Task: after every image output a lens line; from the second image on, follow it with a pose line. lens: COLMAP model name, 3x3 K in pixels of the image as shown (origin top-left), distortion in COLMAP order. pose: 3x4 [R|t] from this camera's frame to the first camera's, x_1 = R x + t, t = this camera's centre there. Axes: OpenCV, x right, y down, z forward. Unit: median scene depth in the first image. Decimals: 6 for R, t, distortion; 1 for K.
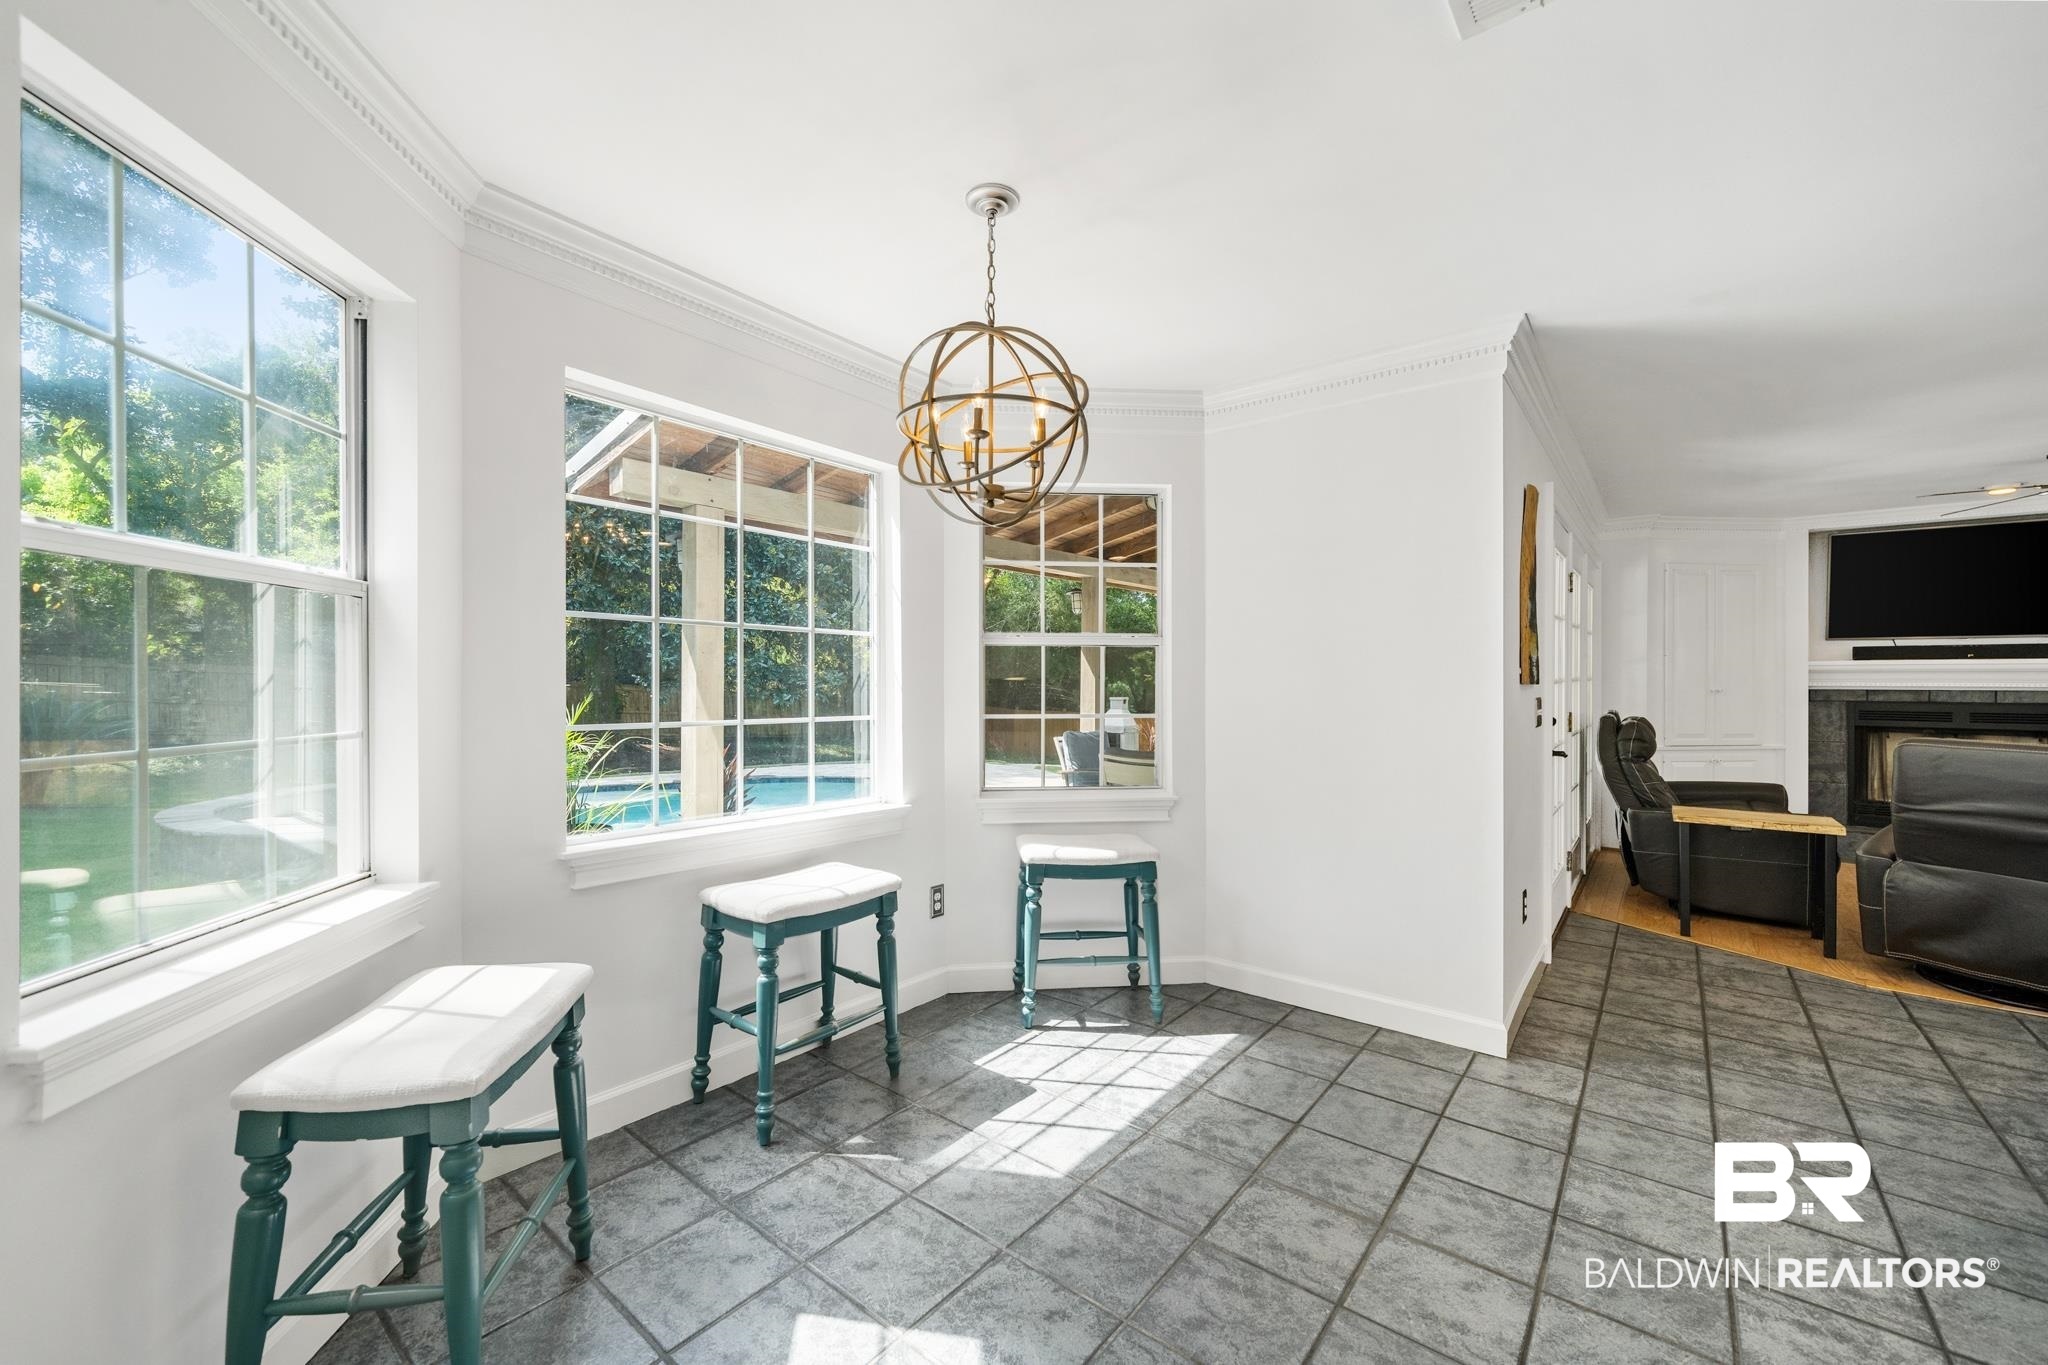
lens RADIAL K [[815.2, 0, 1024.0], [0, 815.2, 682.5], [0, 0, 1]] dist [-0.000151, 0.000022]
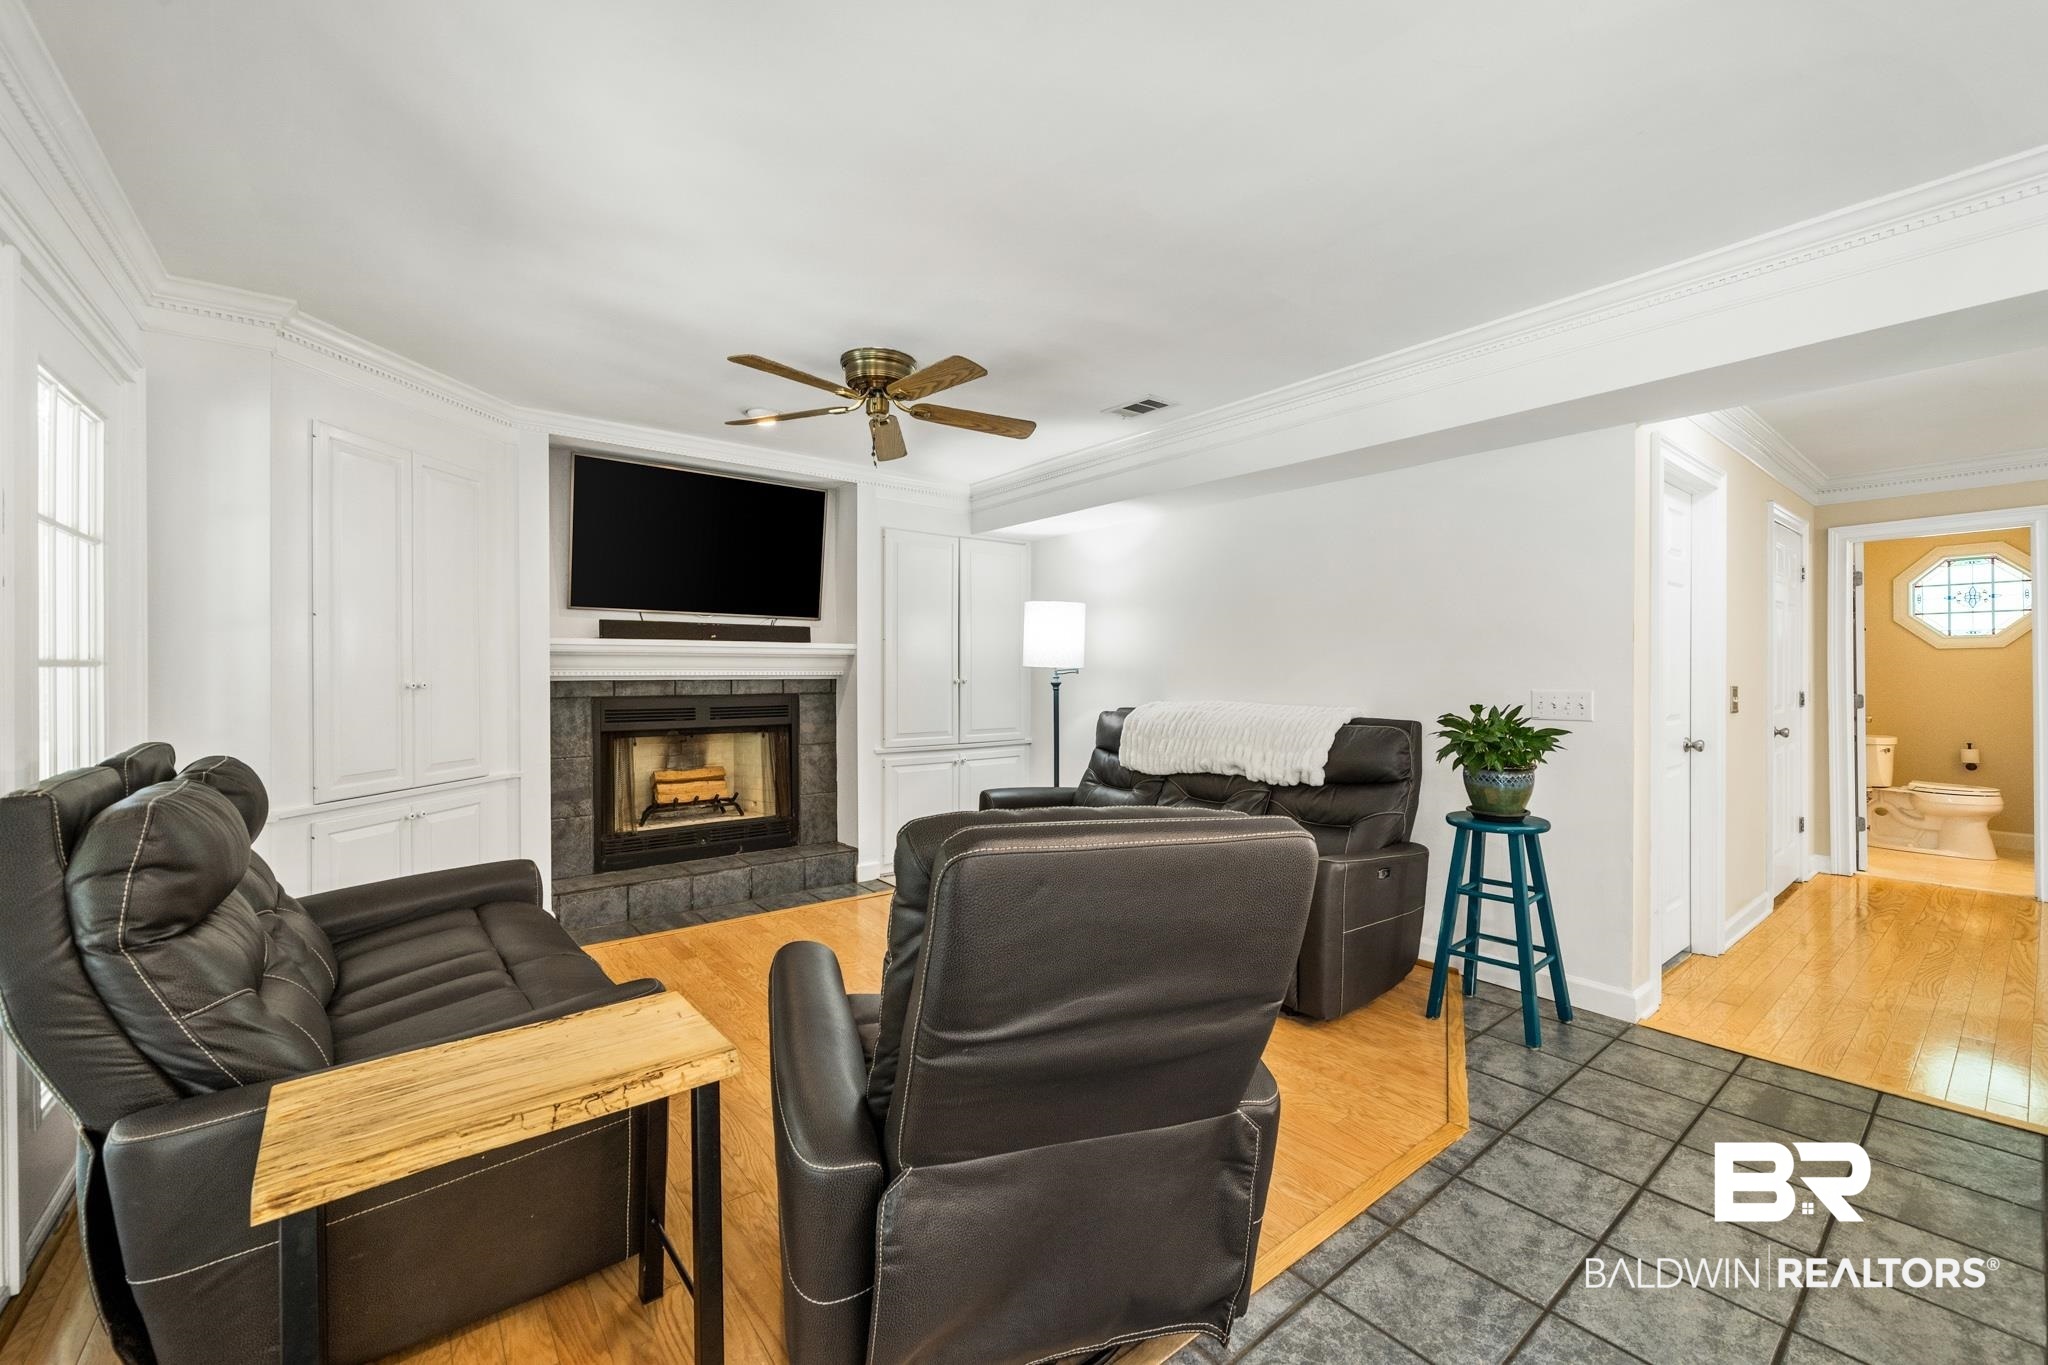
lens RADIAL K [[810.5, 0, 1005.1], [0, 810.5, 675.7], [0, 0, 1]] dist [-0.012660, -0.000355]
pose [[0.237713, -0.005200, 0.971322, 0.422066], [0.007045, 0.999969, 0.003629, 0.004476], [-0.971310, 0.005980, 0.237742, 0.492374]]
